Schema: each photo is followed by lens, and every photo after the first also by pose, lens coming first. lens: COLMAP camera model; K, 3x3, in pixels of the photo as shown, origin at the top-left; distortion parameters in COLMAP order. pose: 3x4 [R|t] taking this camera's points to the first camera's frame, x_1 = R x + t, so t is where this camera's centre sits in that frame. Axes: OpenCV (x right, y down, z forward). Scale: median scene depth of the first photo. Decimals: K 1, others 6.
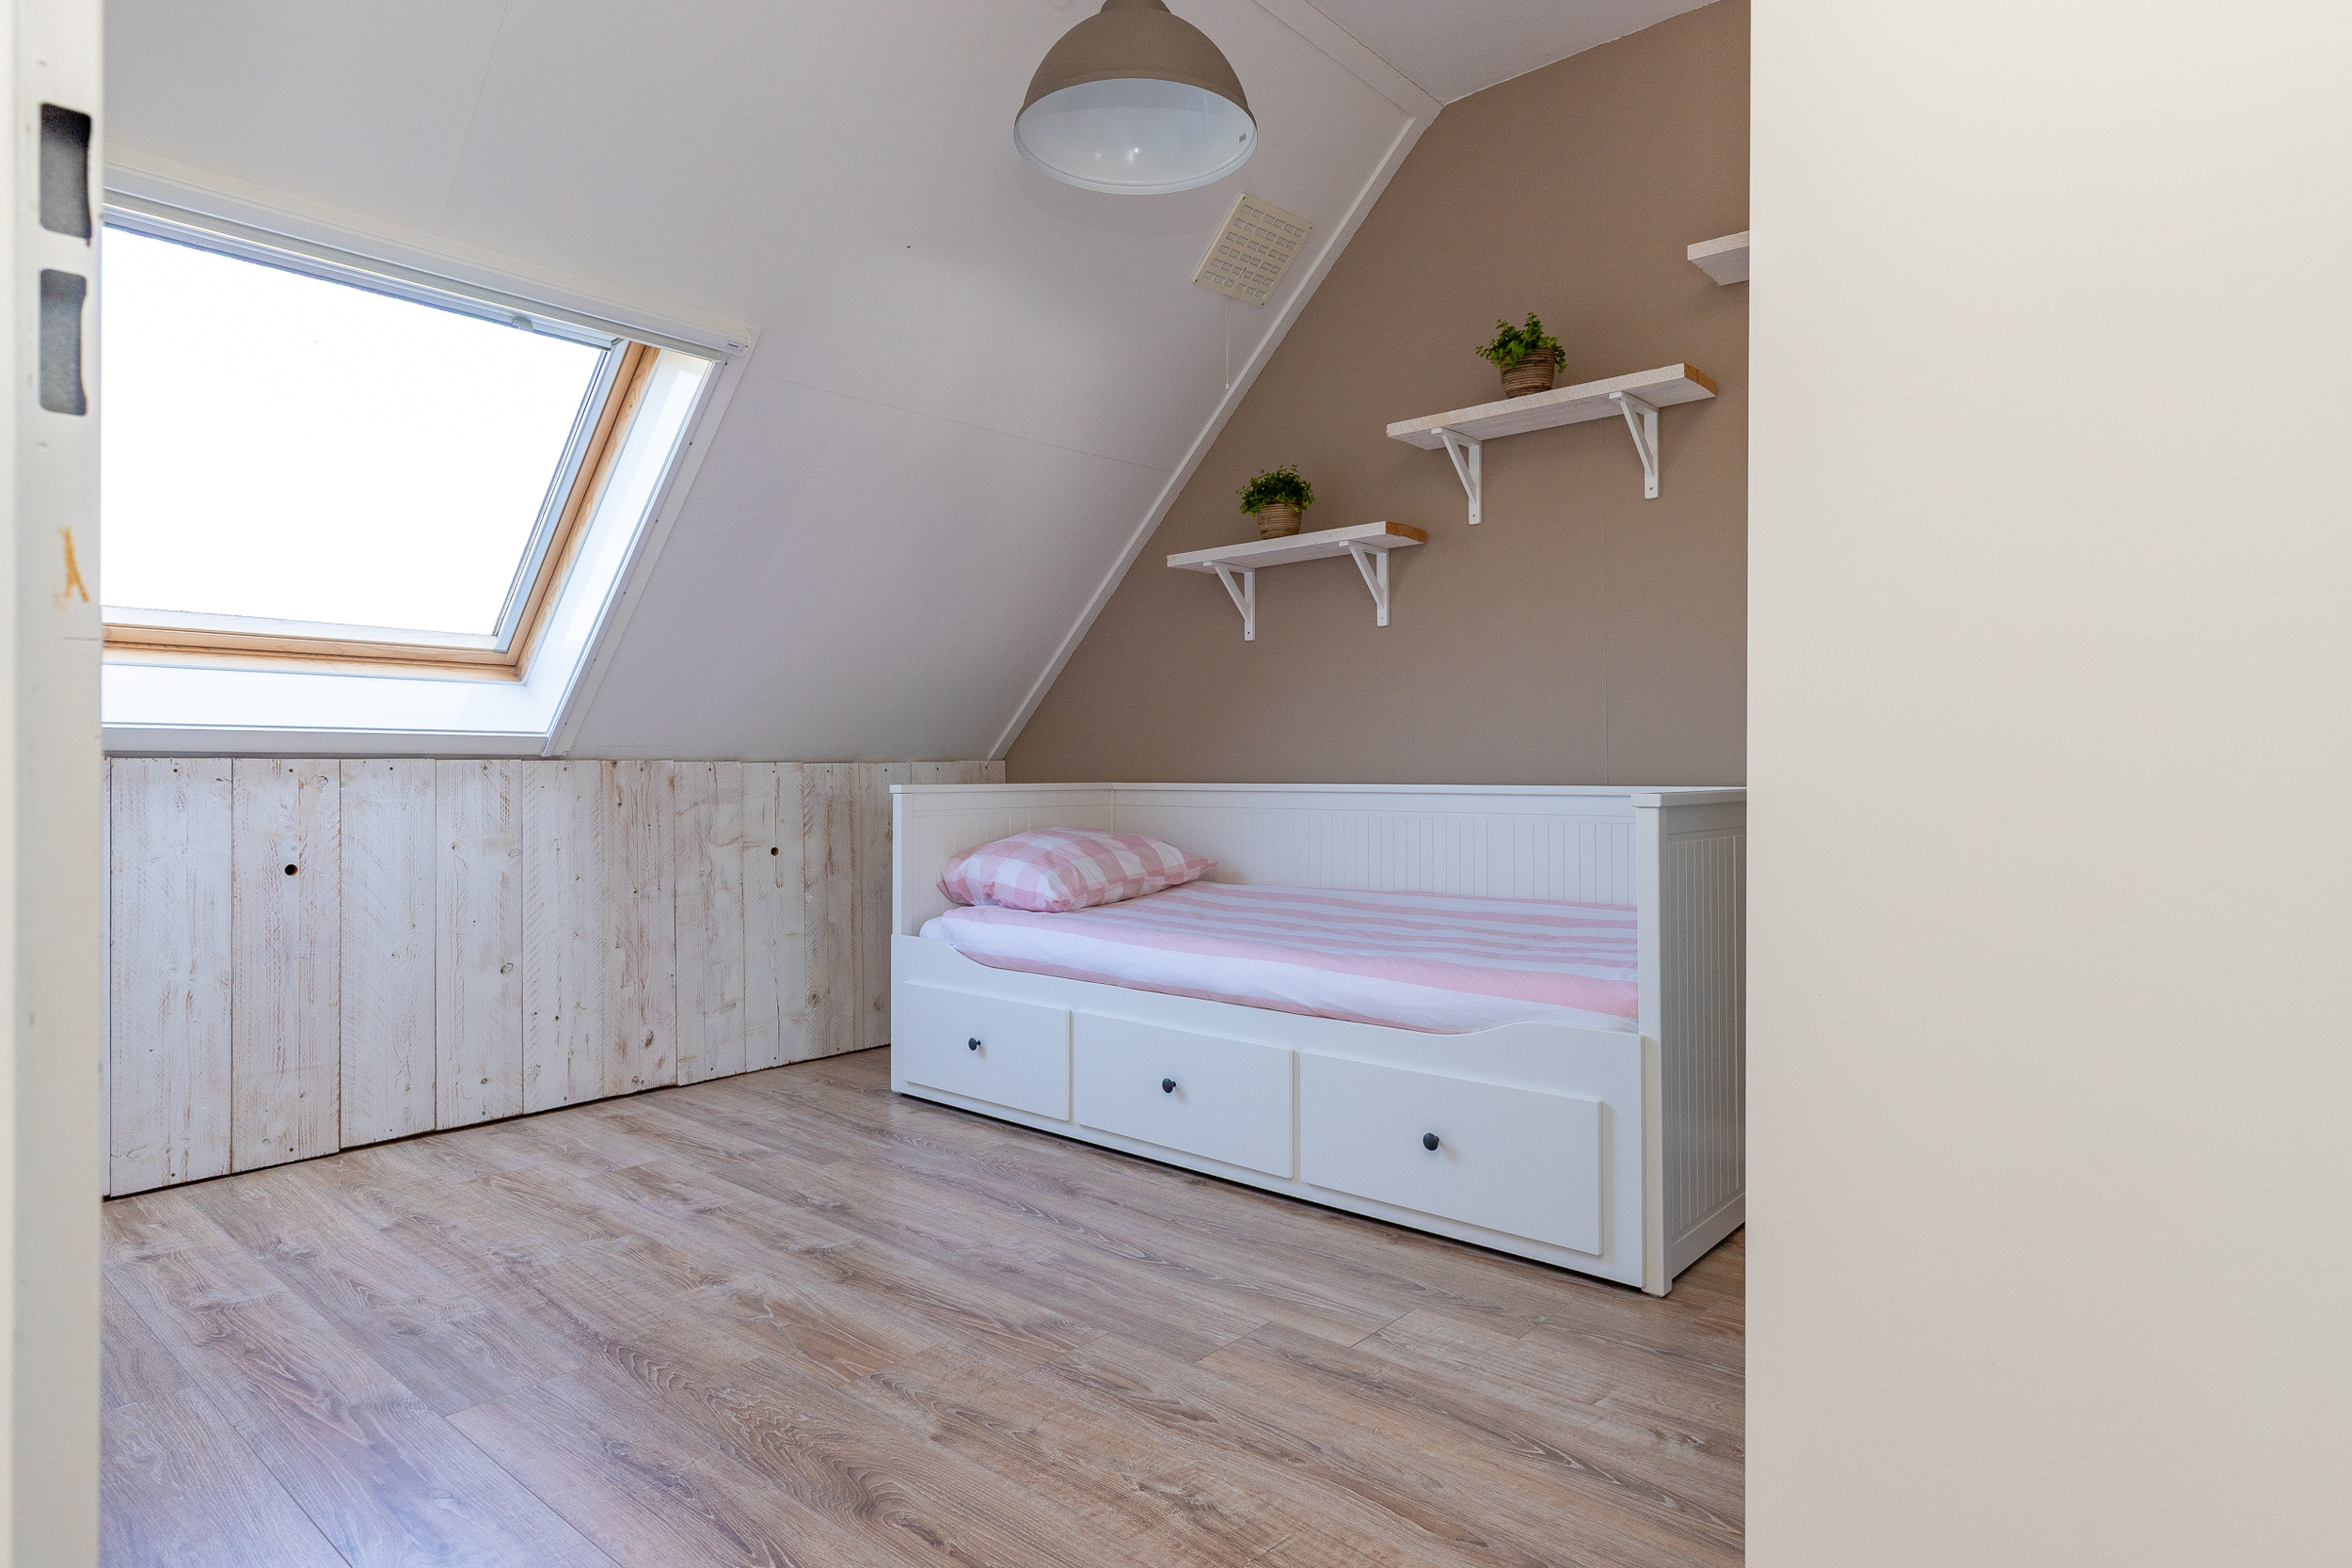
lens RADIAL K [[1327.7, 0, 1174.5], [0, 1327.7, 756.8], [0, 0, 1]] dist [0.003914, -0.000119]
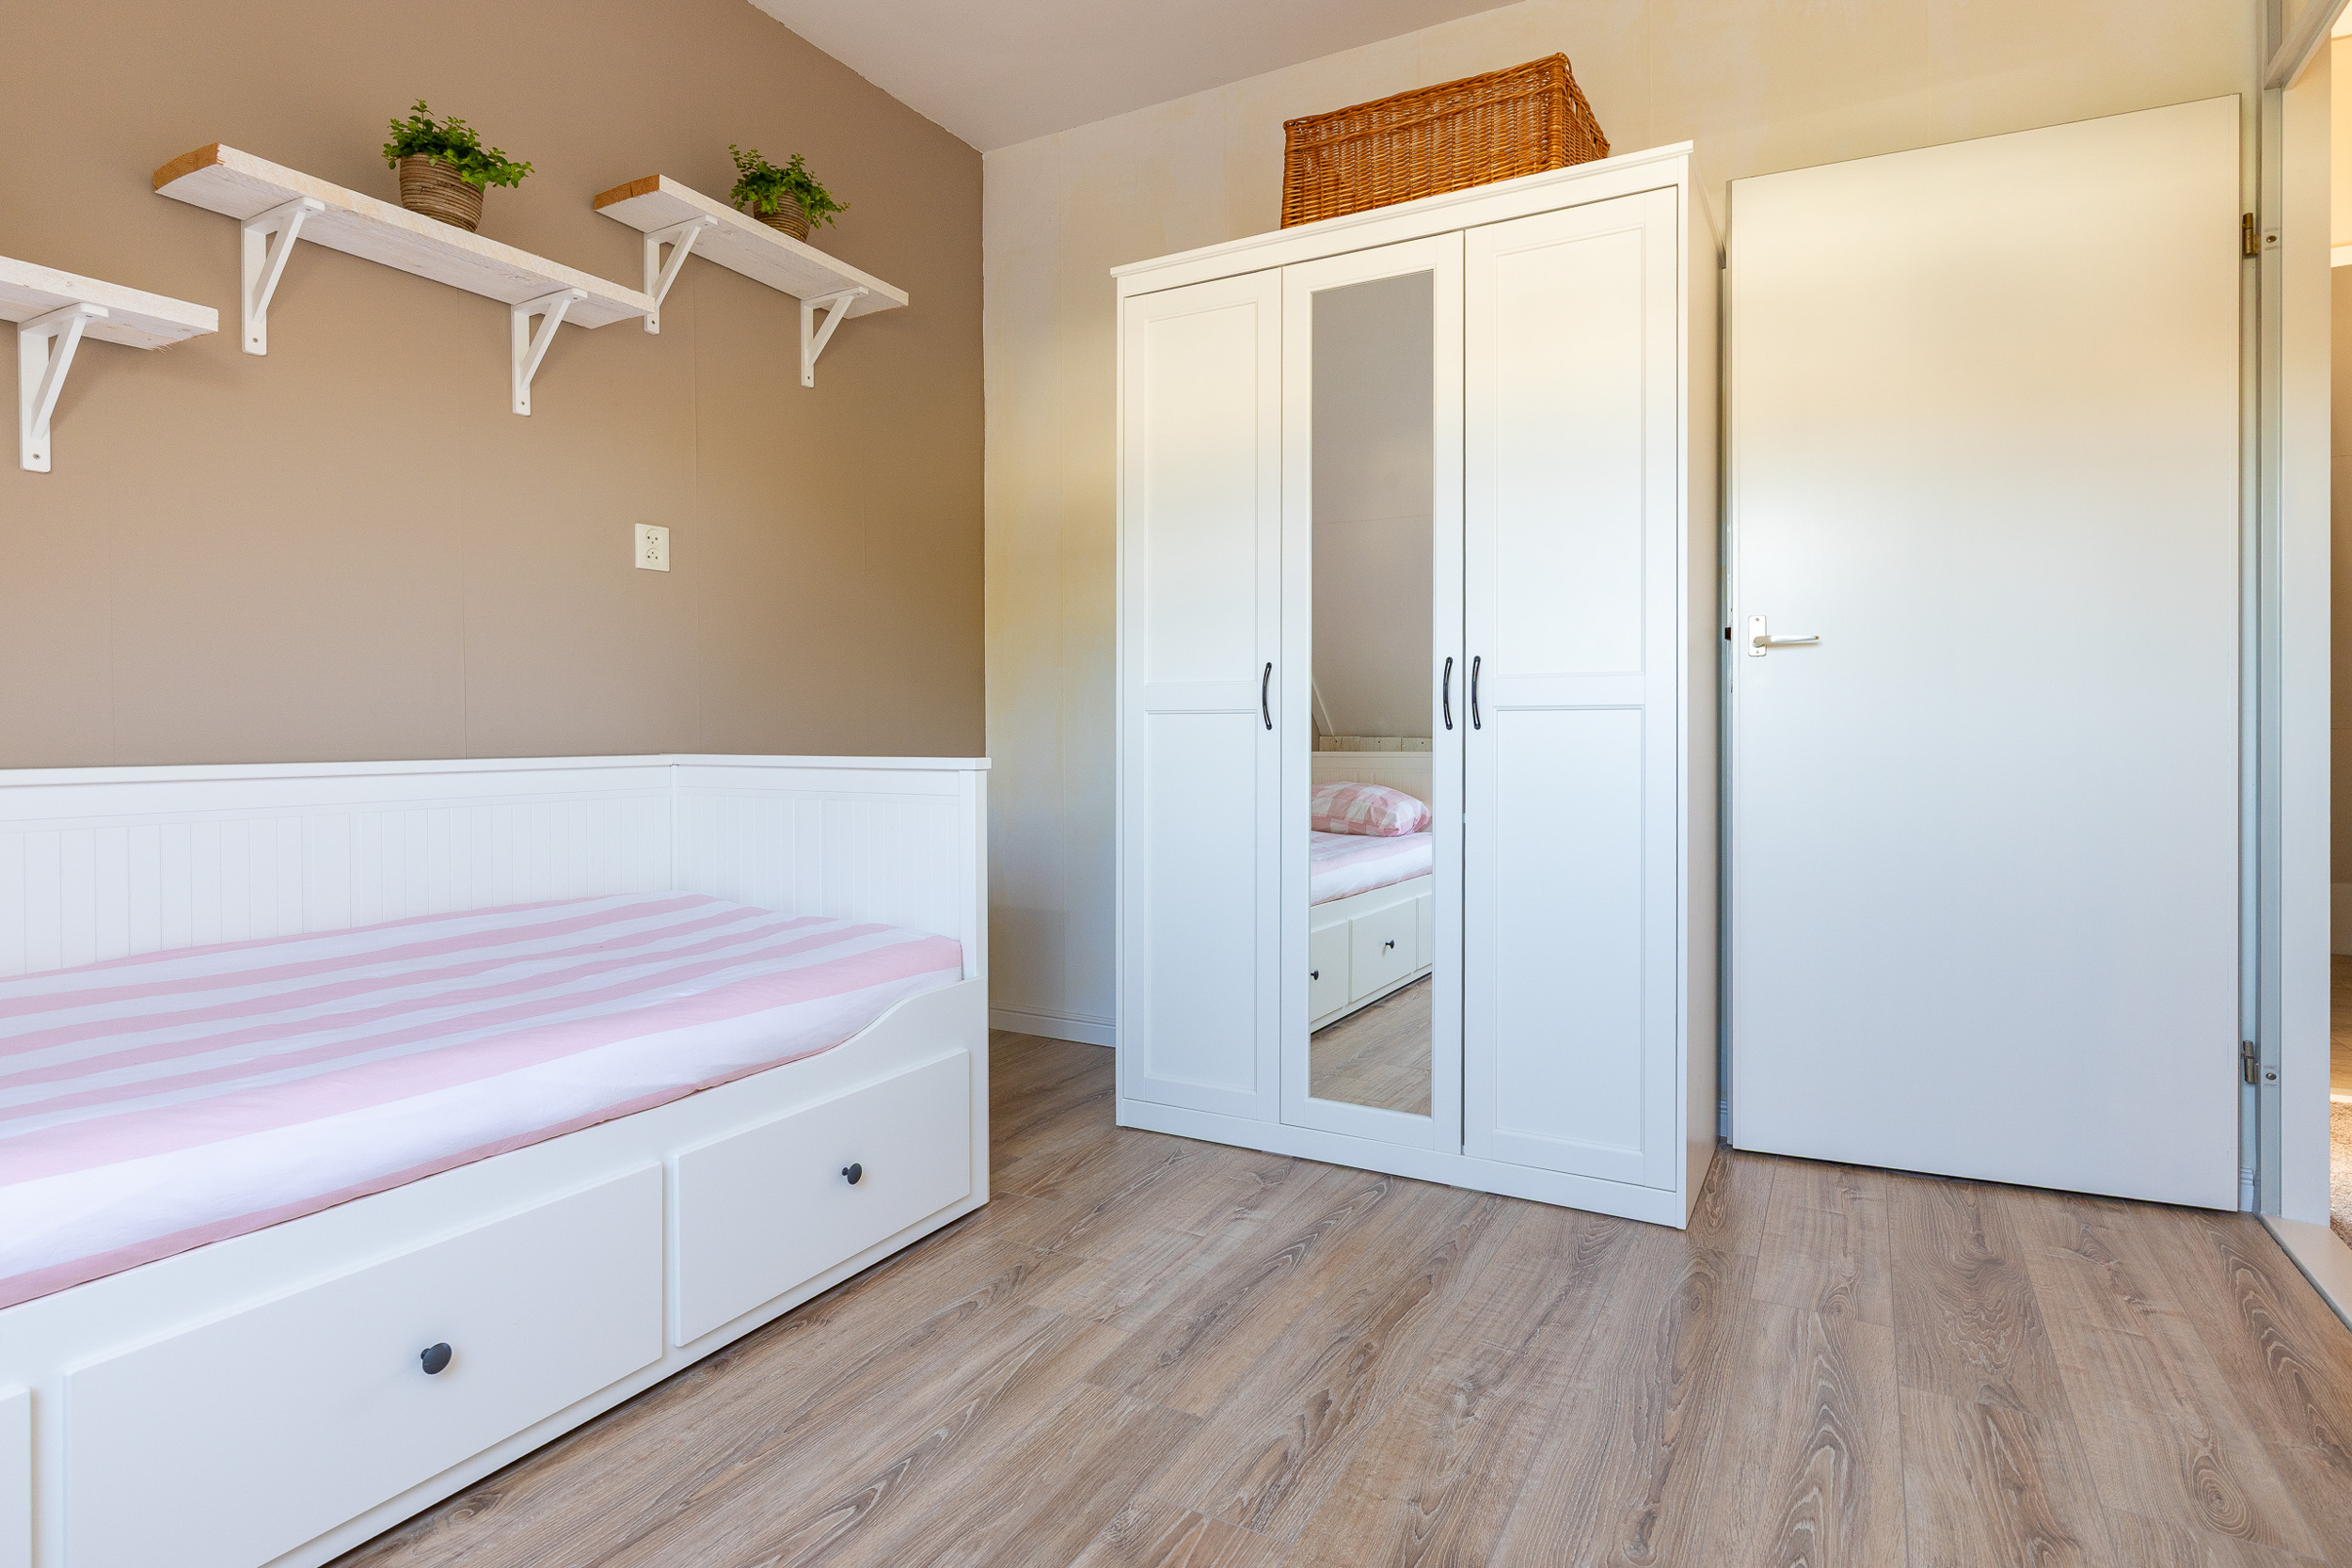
lens RADIAL K [[1266.5, 0, 1164.2], [0, 1266.5, 733.2], [0, 0, 1]] dist [0.001380, 0.000106]
pose [[-0.222477, -0.004495, 0.974928, -0.688848], [-0.003900, 0.999985, 0.003721, 0.003438], [-0.974930, -0.002974, -0.222491, 1.059600]]
